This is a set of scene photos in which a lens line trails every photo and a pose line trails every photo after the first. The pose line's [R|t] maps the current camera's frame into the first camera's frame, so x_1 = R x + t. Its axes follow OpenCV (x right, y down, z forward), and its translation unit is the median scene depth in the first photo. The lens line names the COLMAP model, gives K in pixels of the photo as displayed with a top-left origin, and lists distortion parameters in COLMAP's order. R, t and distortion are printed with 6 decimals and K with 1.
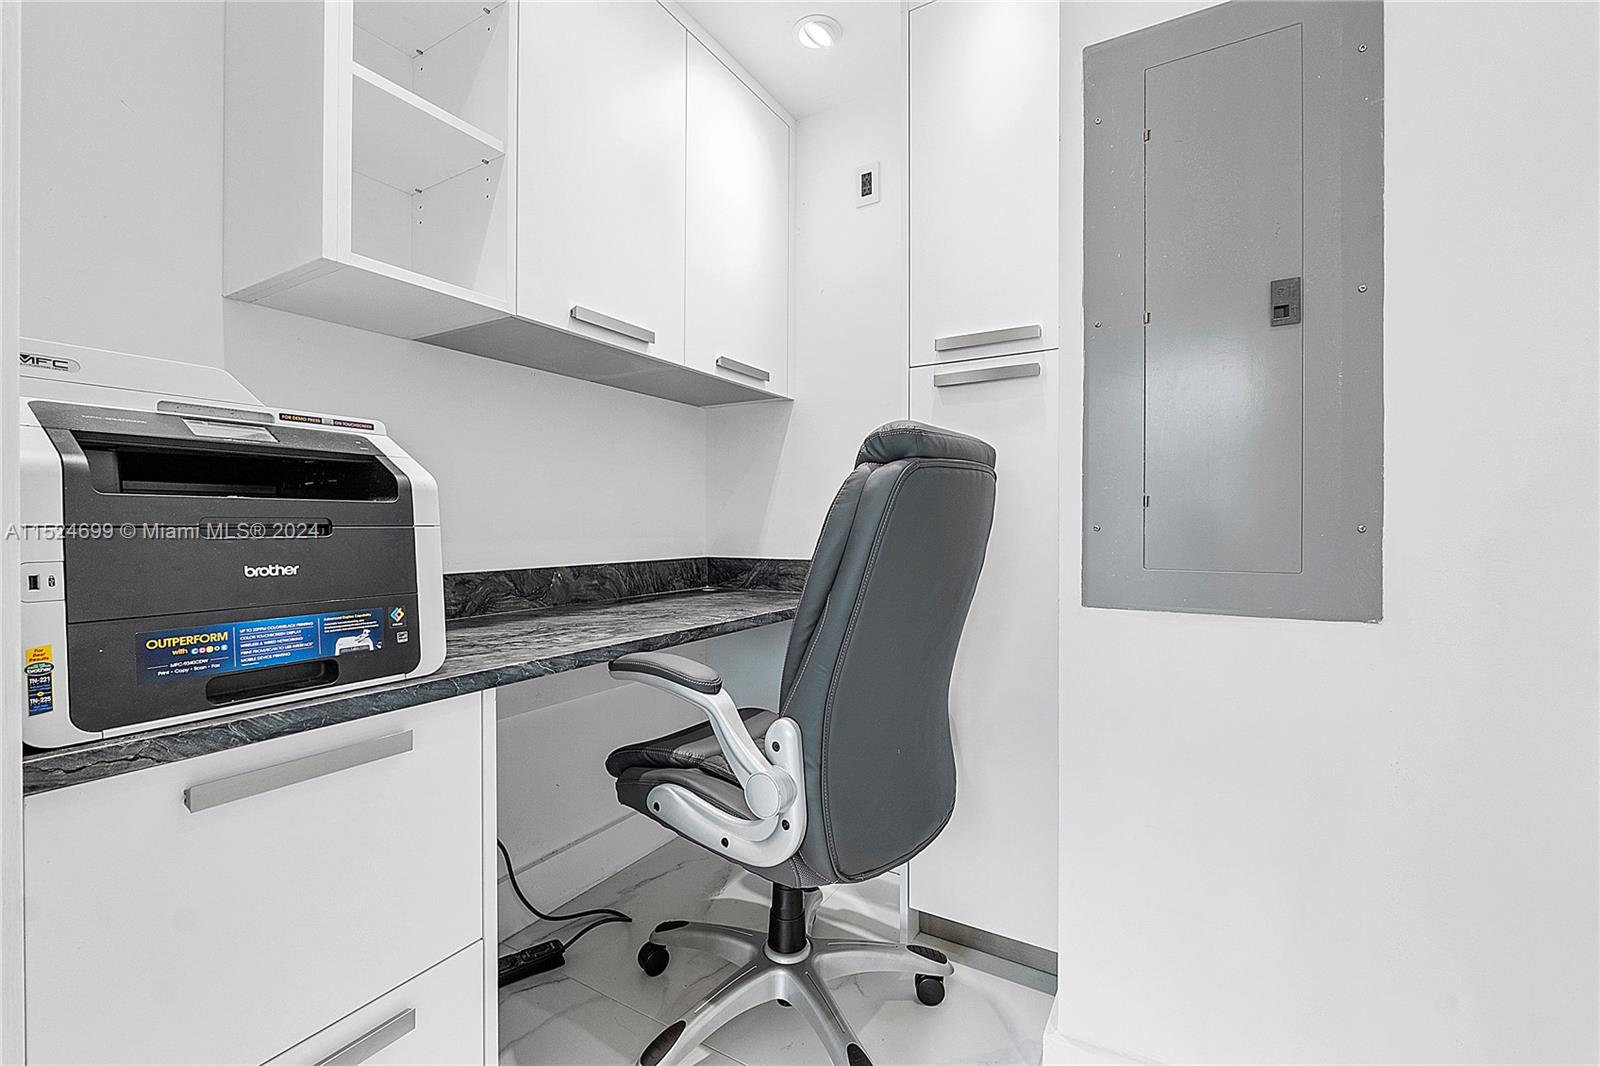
lens RADIAL K [[677.7, 0, 799.9], [0, 677.7, 527.8], [0, 0, 1]] dist [-0.007489, -0.000656]
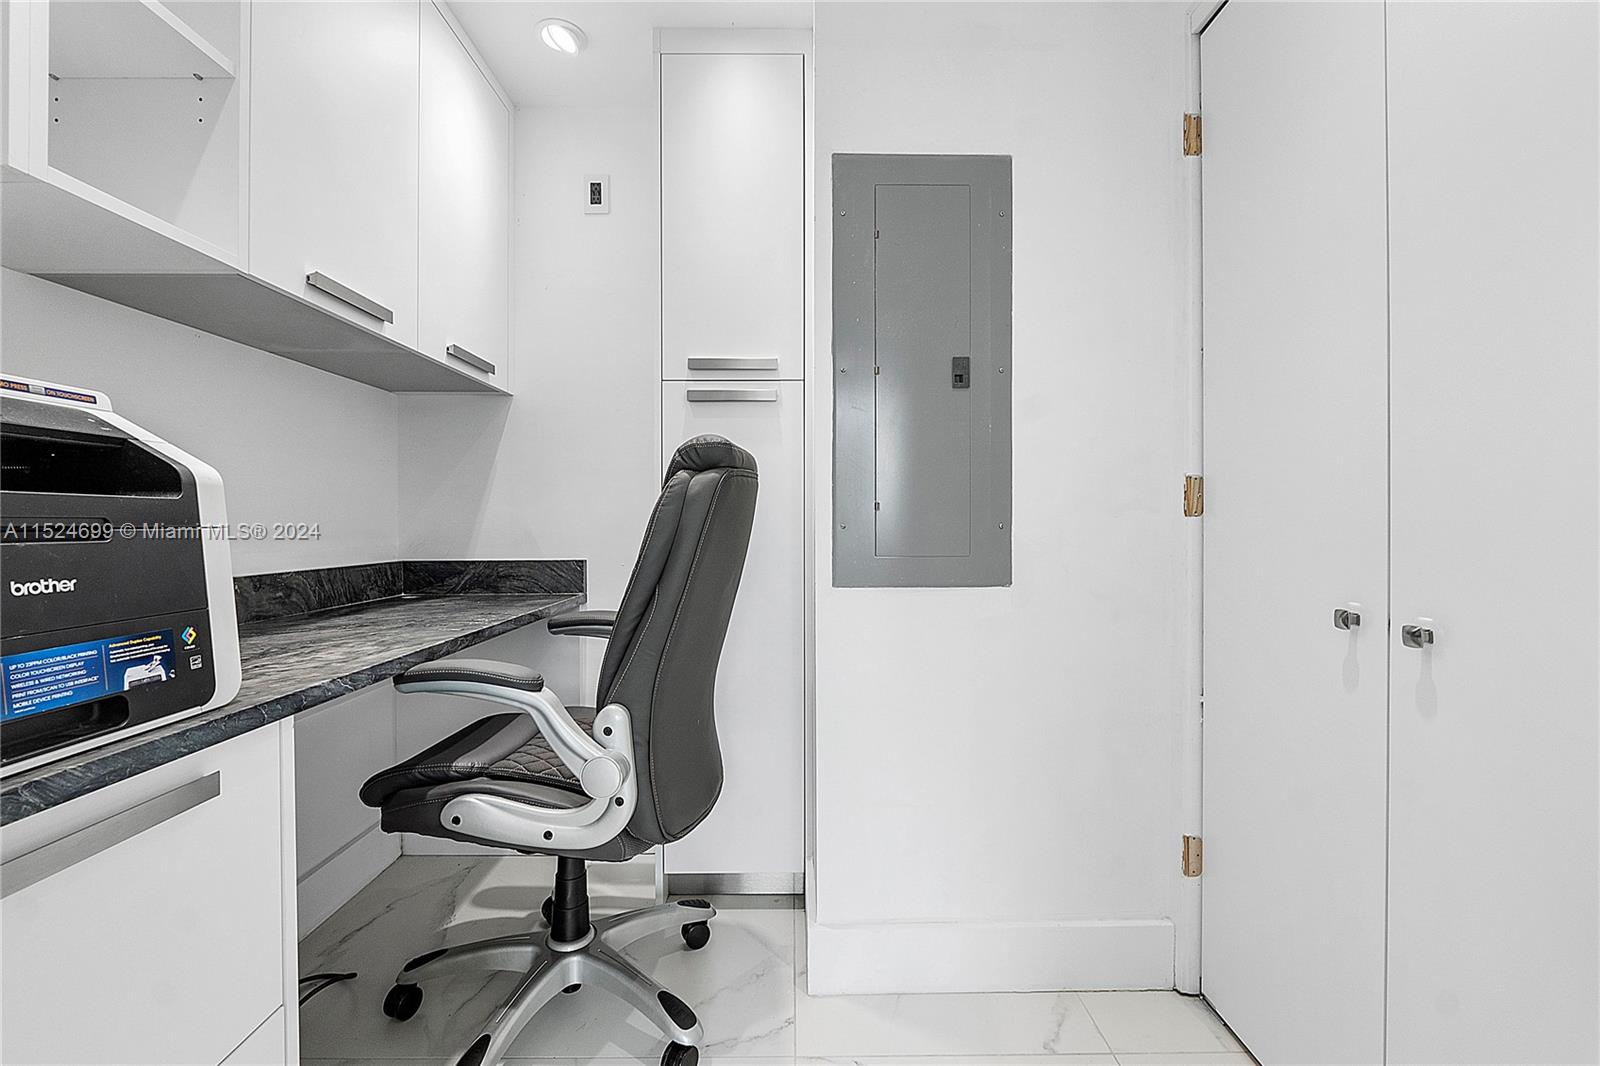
lens RADIAL K [[677.7, 0, 799.9], [0, 677.7, 529.3], [0, 0, 1]] dist [-0.007489, -0.000656]
pose [[0.852667, -0.006755, 0.522412, -0.293262], [0.005002, 0.999976, 0.004765, -0.000725], [-0.522431, -0.001450, 0.852680, -0.065390]]
